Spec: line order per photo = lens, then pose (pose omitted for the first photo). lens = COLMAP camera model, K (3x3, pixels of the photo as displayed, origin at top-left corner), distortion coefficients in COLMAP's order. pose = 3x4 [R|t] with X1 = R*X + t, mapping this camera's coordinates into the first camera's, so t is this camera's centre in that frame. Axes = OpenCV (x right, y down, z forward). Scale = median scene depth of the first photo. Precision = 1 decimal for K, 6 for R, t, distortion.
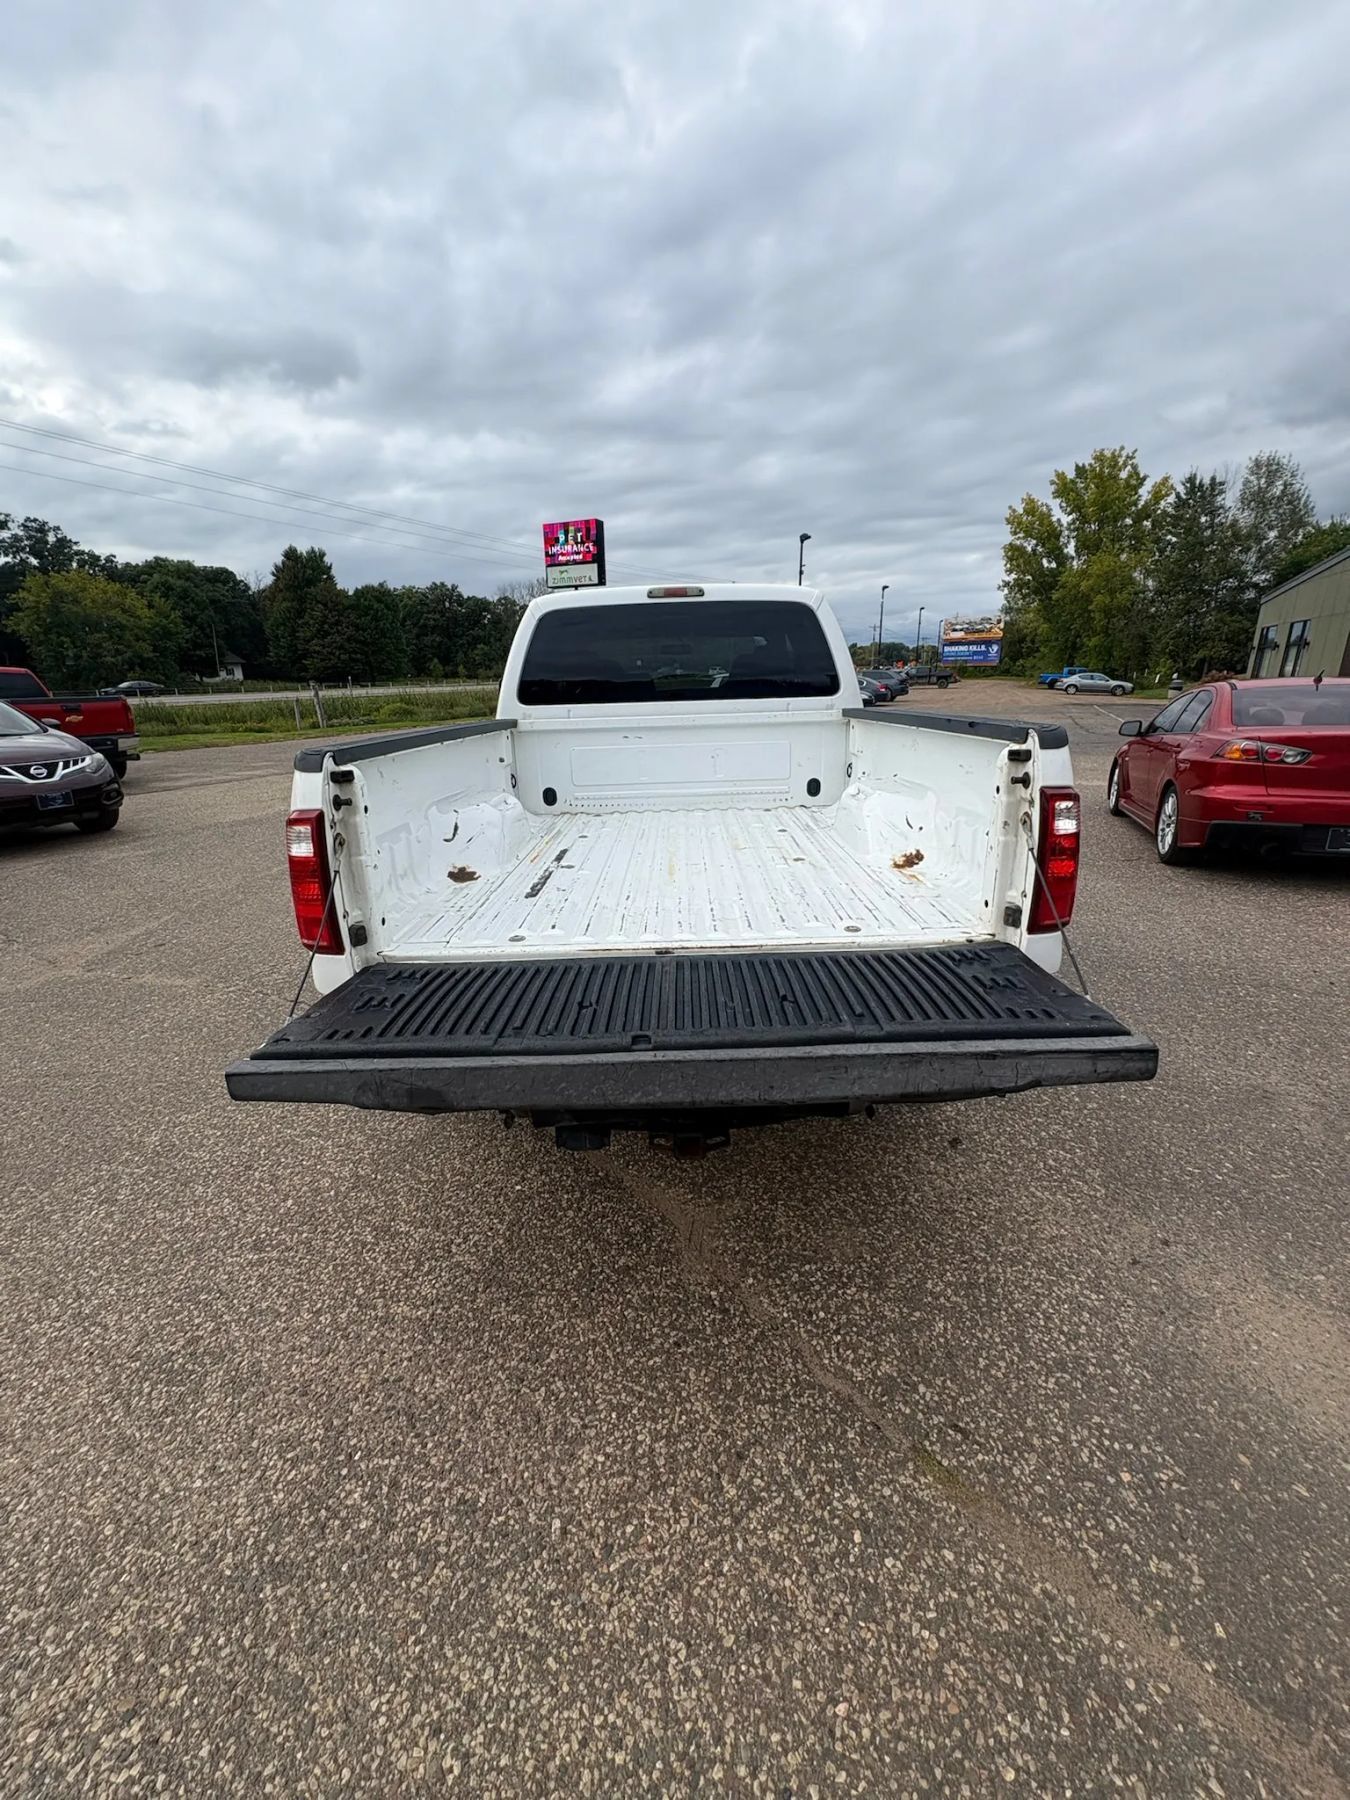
lens RADIAL K [[716.2, 0, 677.1], [0, 716.2, 907.2], [0, 0, 1]] dist [-0.001705, 0.000877]
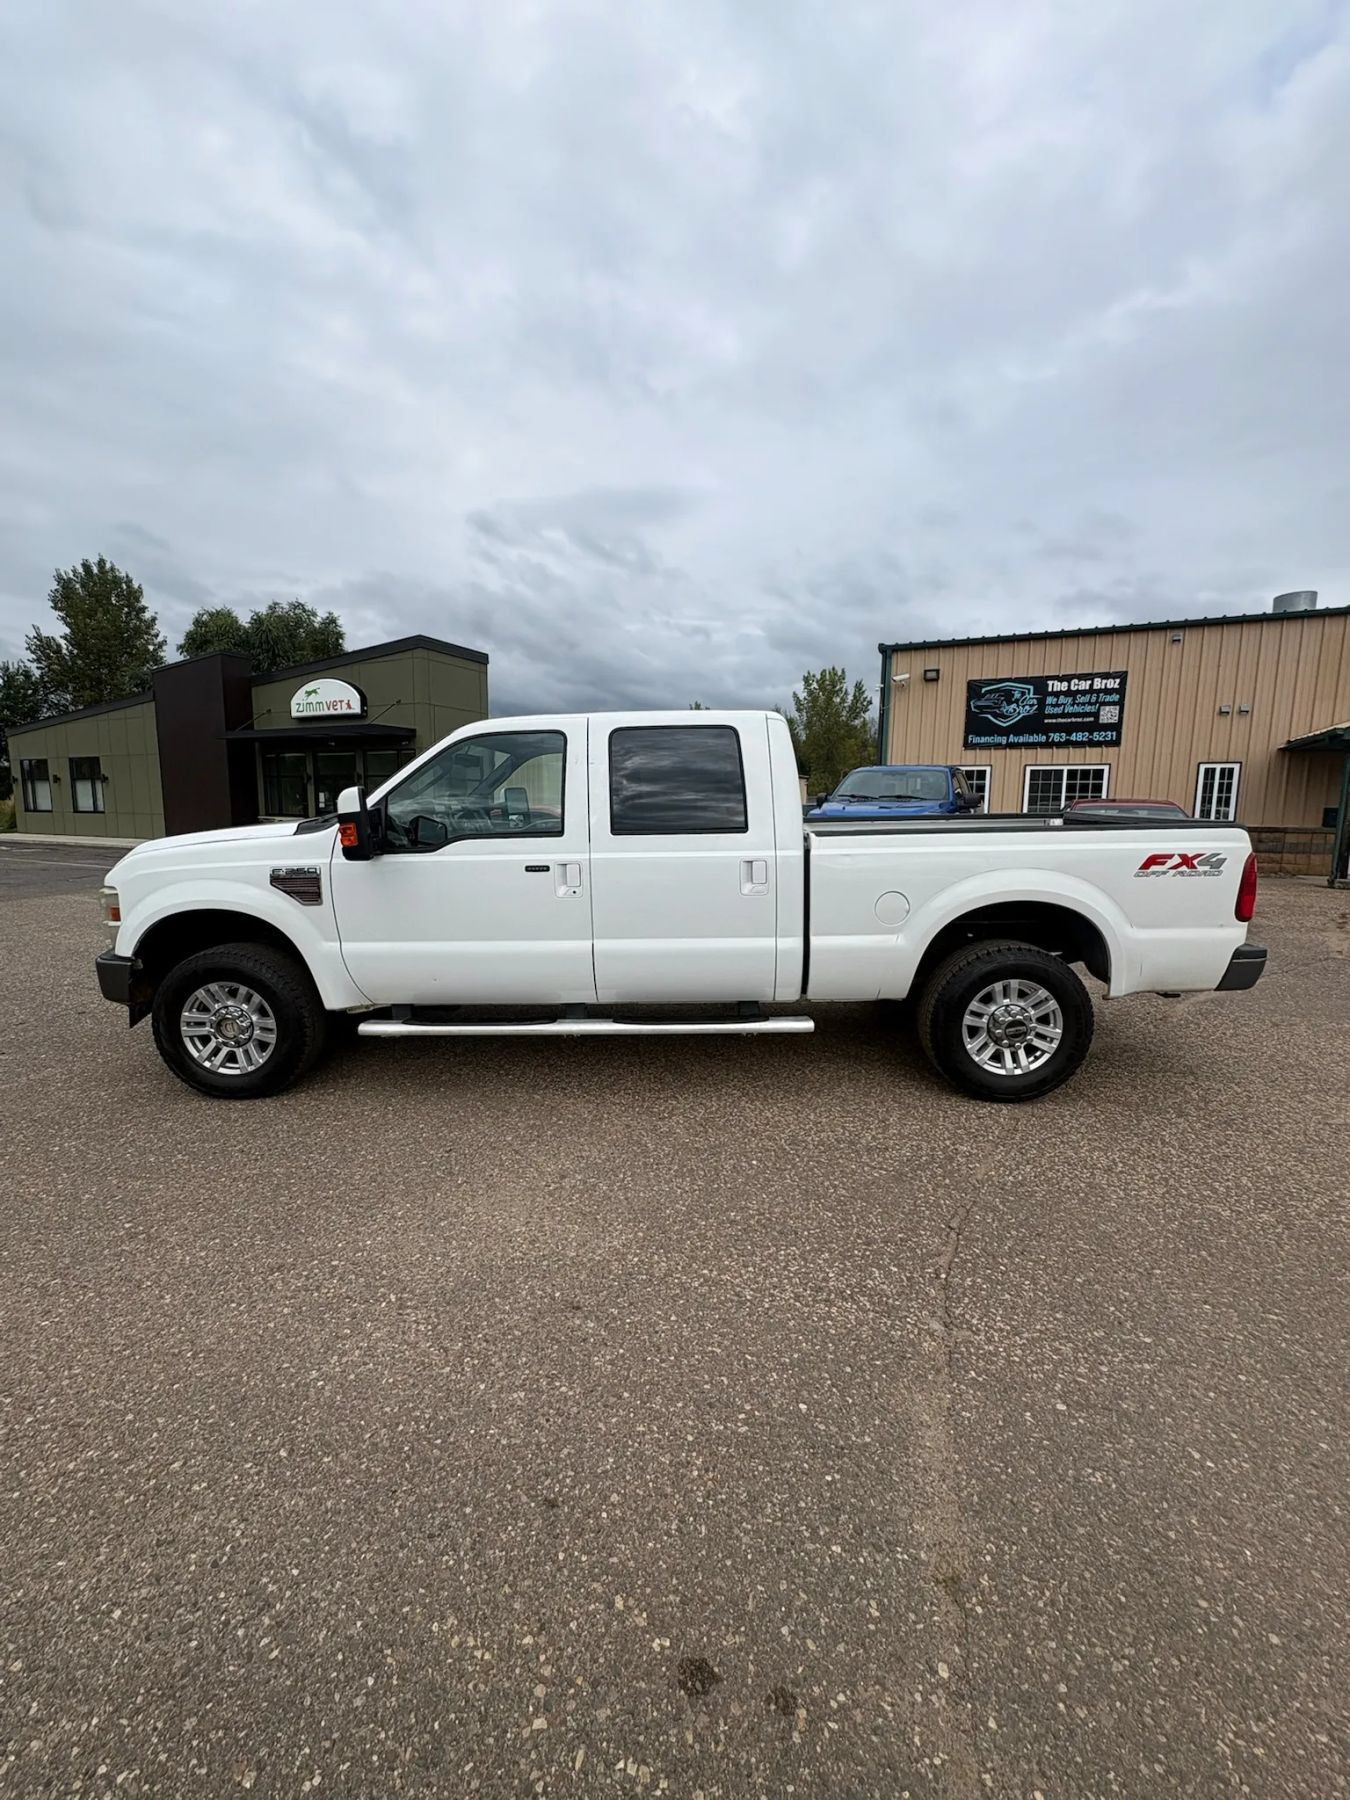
lens RADIAL K [[716.2, 0, 676.4], [0, 716.2, 913.8], [0, 0, 1]] dist [-0.001705, 0.000877]
pose [[0.025925, -0.138798, 0.989981, -1.446436], [0.304539, 0.944338, 0.124424, -0.397181], [-0.952147, 0.298262, 0.066752, 1.362332]]
